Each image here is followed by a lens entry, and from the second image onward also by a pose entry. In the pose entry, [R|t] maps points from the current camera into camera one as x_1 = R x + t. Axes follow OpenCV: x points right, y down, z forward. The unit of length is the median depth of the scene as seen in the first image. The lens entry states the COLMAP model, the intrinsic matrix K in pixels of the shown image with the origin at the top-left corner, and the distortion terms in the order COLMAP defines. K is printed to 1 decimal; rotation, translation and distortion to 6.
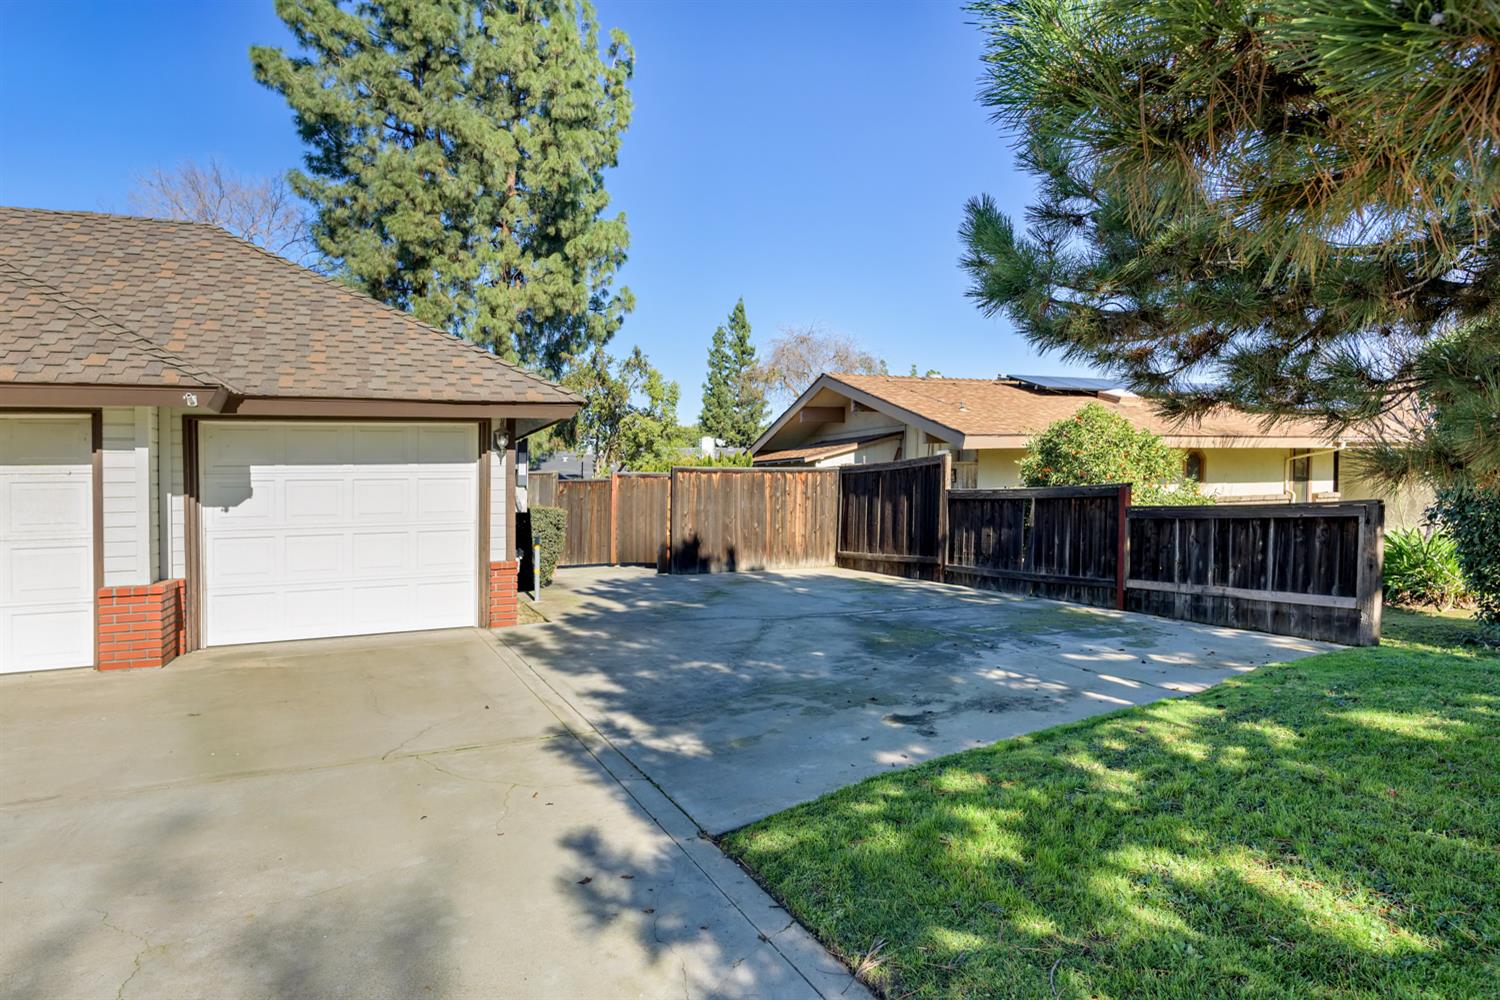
lens RADIAL K [[881.7, 0, 754.0], [0, 881.7, 472.2], [0, 0, 1]] dist [-0.005326, -0.001186]
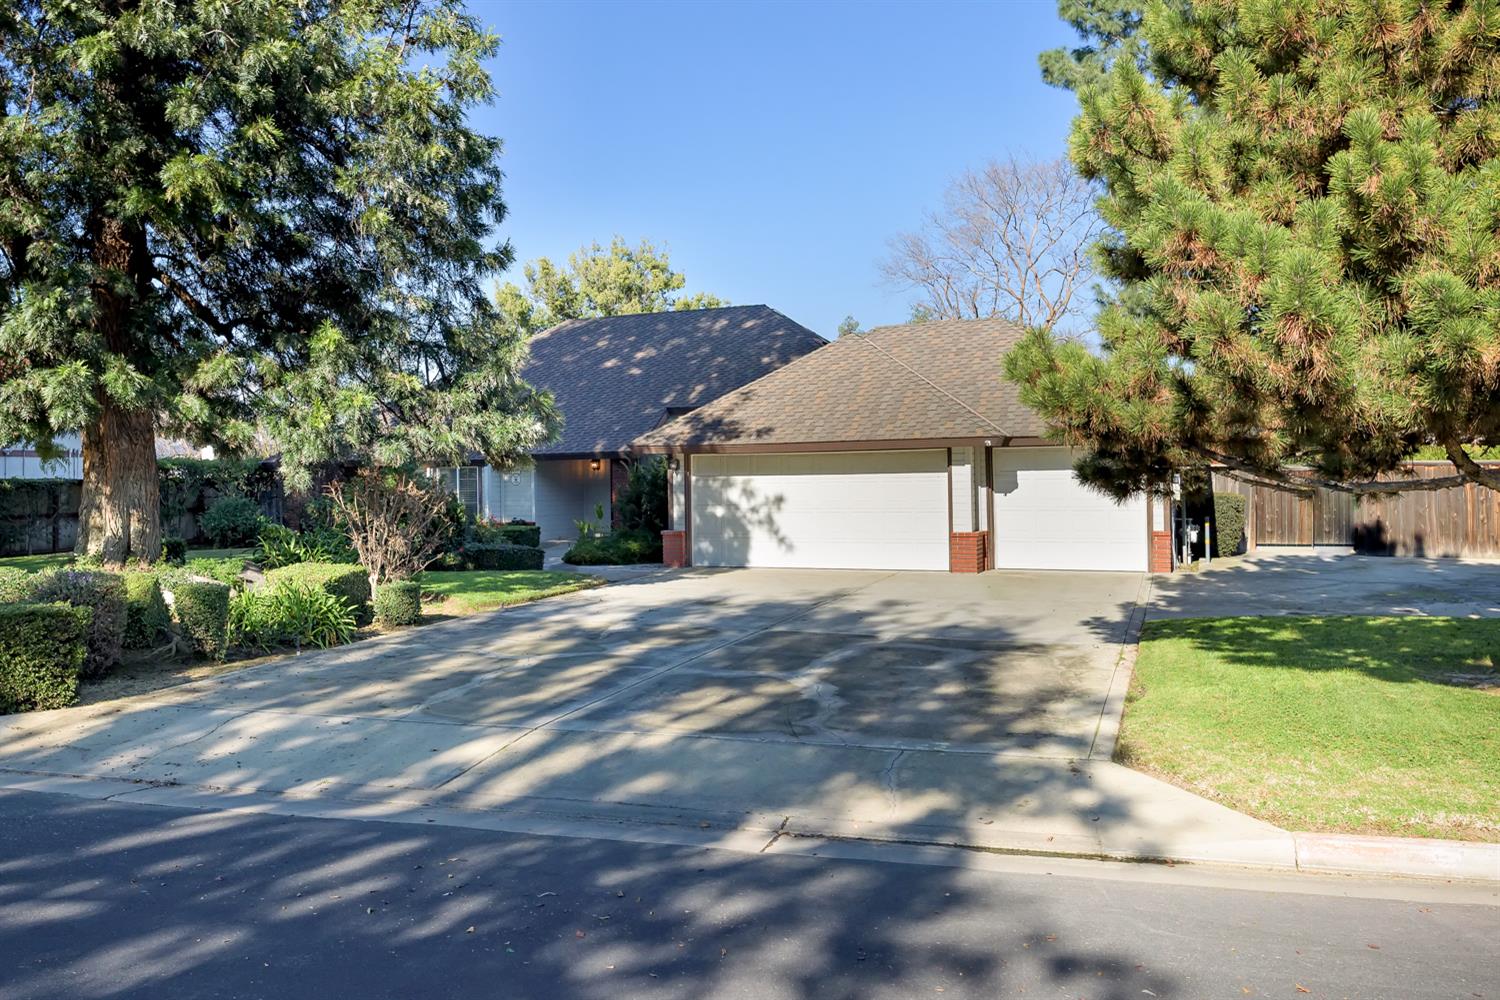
lens RADIAL K [[955.9, 0, 756.5], [0, 955.9, 465.9], [0, 0, 1]] dist [-0.006359, -0.000529]
pose [[0.685222, 0.003345, -0.728326, 0.189549], [0.015198, 0.999706, 0.018890, -0.024094], [0.728175, -0.024013, 0.684970, -0.284852]]
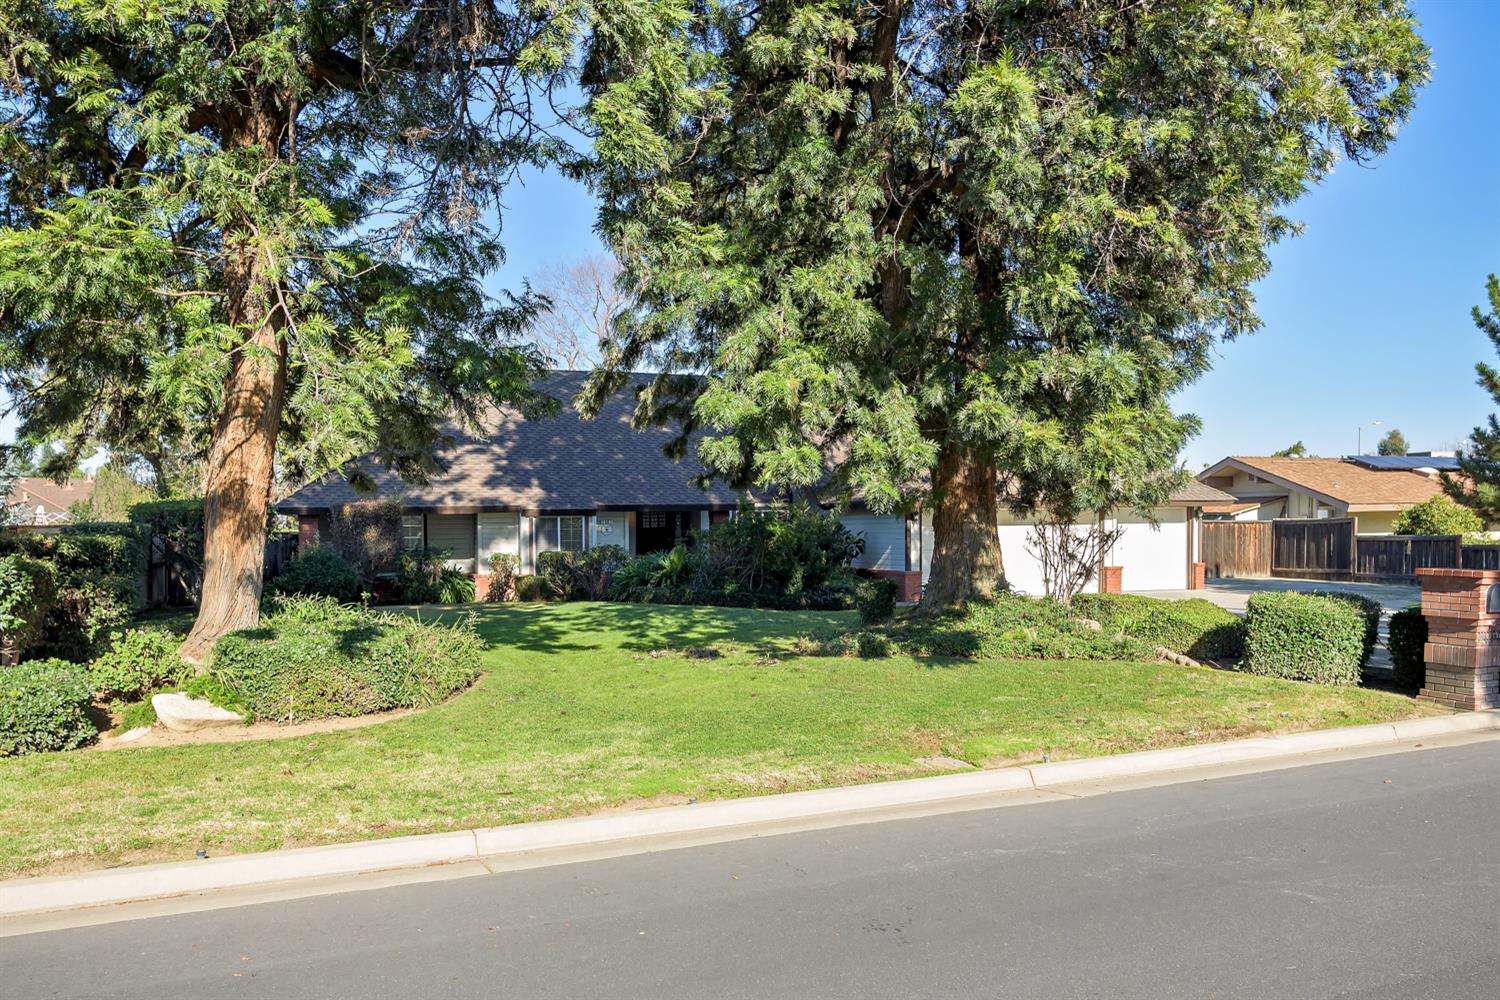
lens RADIAL K [[886.3, 0, 952.7], [0, 886.3, 503.0], [0, 0, 1]] dist [0.004643, 0.000388]
pose [[0.998276, 0.010041, -0.057837, -0.339556], [-0.010397, 0.999929, -0.005856, -0.018801], [0.057774, 0.006447, 0.998309, -0.620795]]
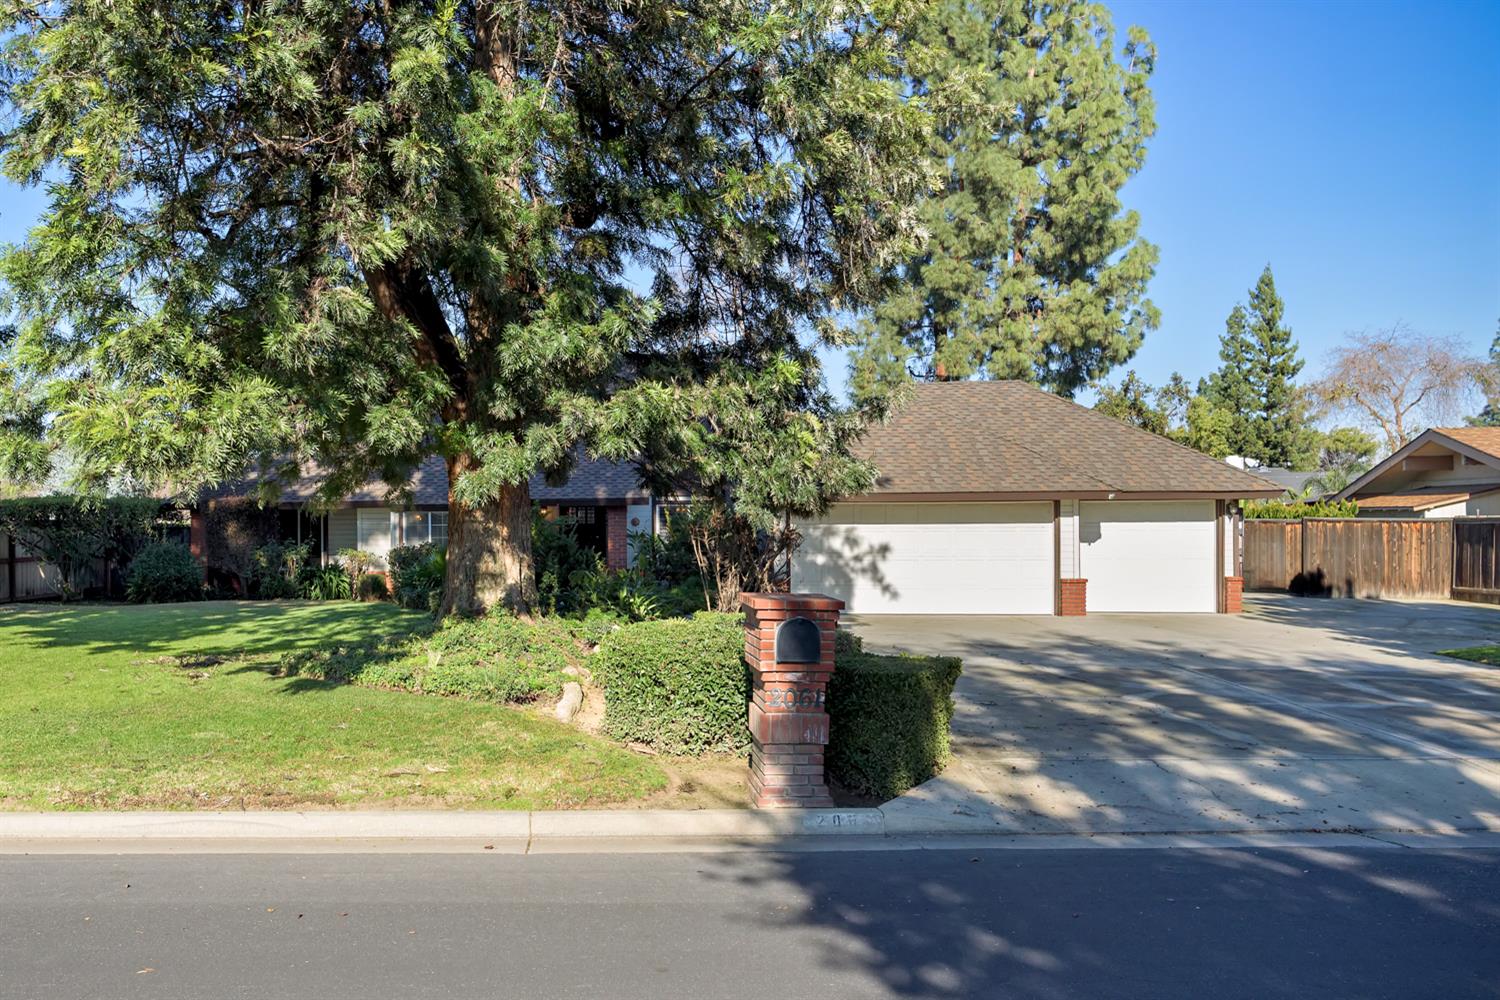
lens RADIAL K [[955.9, 0, 756.5], [0, 955.9, 465.9], [0, 0, 1]] dist [-0.006359, -0.000529]
pose [[0.867405, -0.013111, -0.497430, -0.063856], [-0.004501, 0.999405, -0.034190, -0.022255], [0.497583, 0.031895, 0.866830, -0.485406]]
